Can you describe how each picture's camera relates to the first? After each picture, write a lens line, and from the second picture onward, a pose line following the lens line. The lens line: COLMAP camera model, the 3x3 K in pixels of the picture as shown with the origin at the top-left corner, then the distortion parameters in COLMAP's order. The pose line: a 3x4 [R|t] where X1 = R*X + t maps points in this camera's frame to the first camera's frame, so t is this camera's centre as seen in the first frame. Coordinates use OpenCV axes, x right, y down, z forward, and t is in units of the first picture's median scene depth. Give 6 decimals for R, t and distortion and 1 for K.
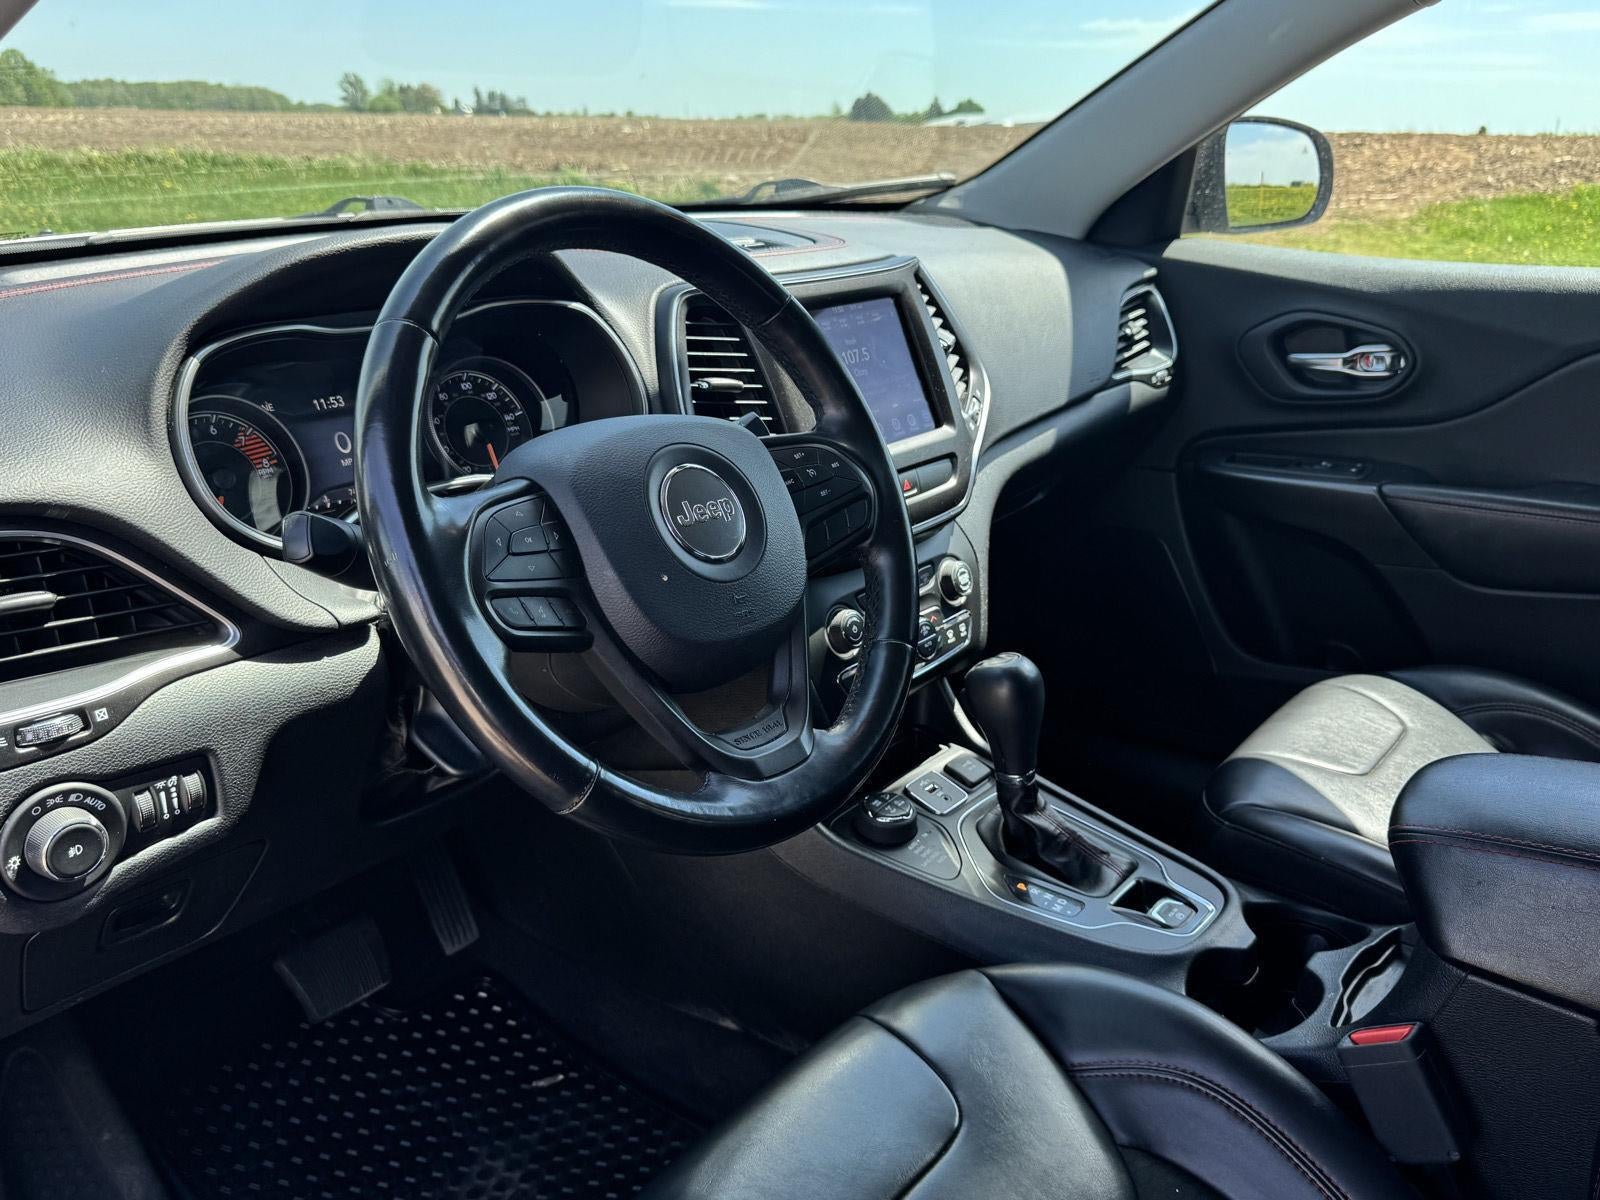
lens RADIAL K [[1337.6, 0, 799.7], [0, 1337.6, 594.9], [0, 0, 1]] dist [0.059709, -0.057174]
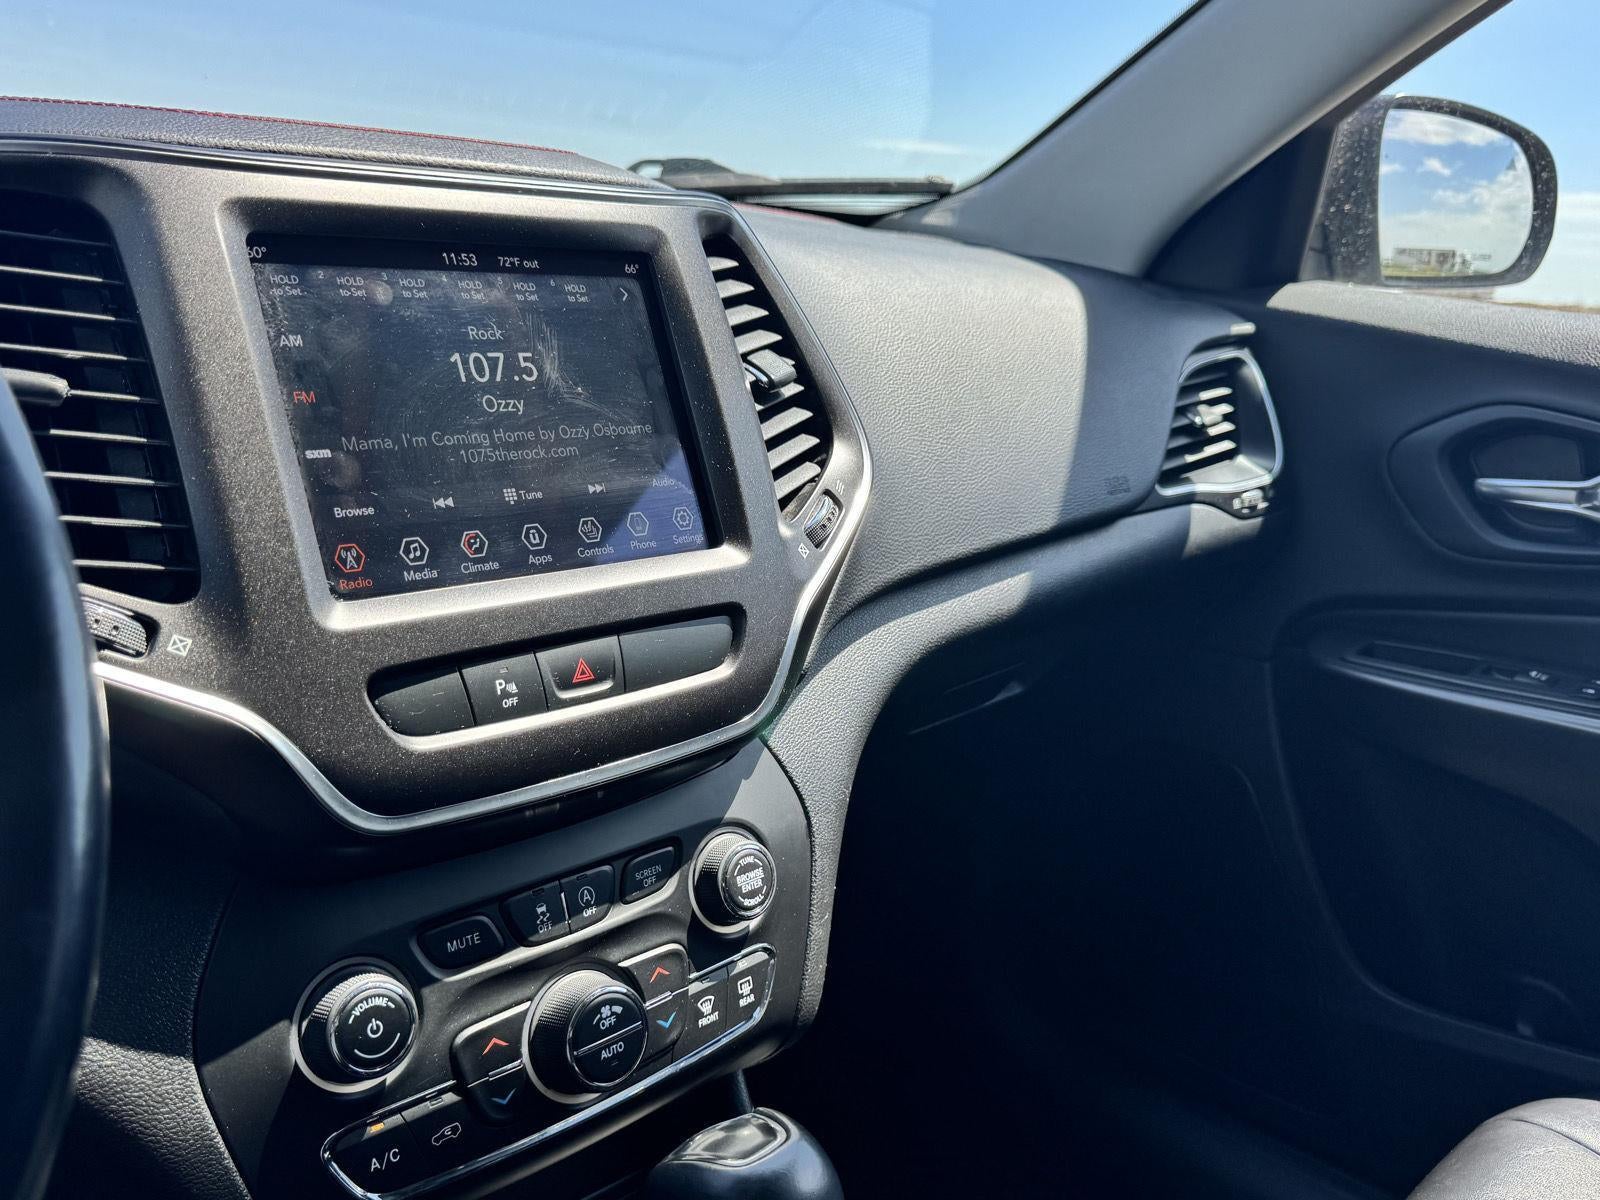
lens RADIAL K [[1260.2, 0, 816.2], [0, 1260.2, 622.5], [0, 0, 1]] dist [0.018557, -0.054522]
pose [[0.992185, 0.079216, -0.096402, 0.157279], [-0.085901, 0.994029, -0.067288, -0.063944], [0.090496, 0.075043, 0.993065, 0.501563]]
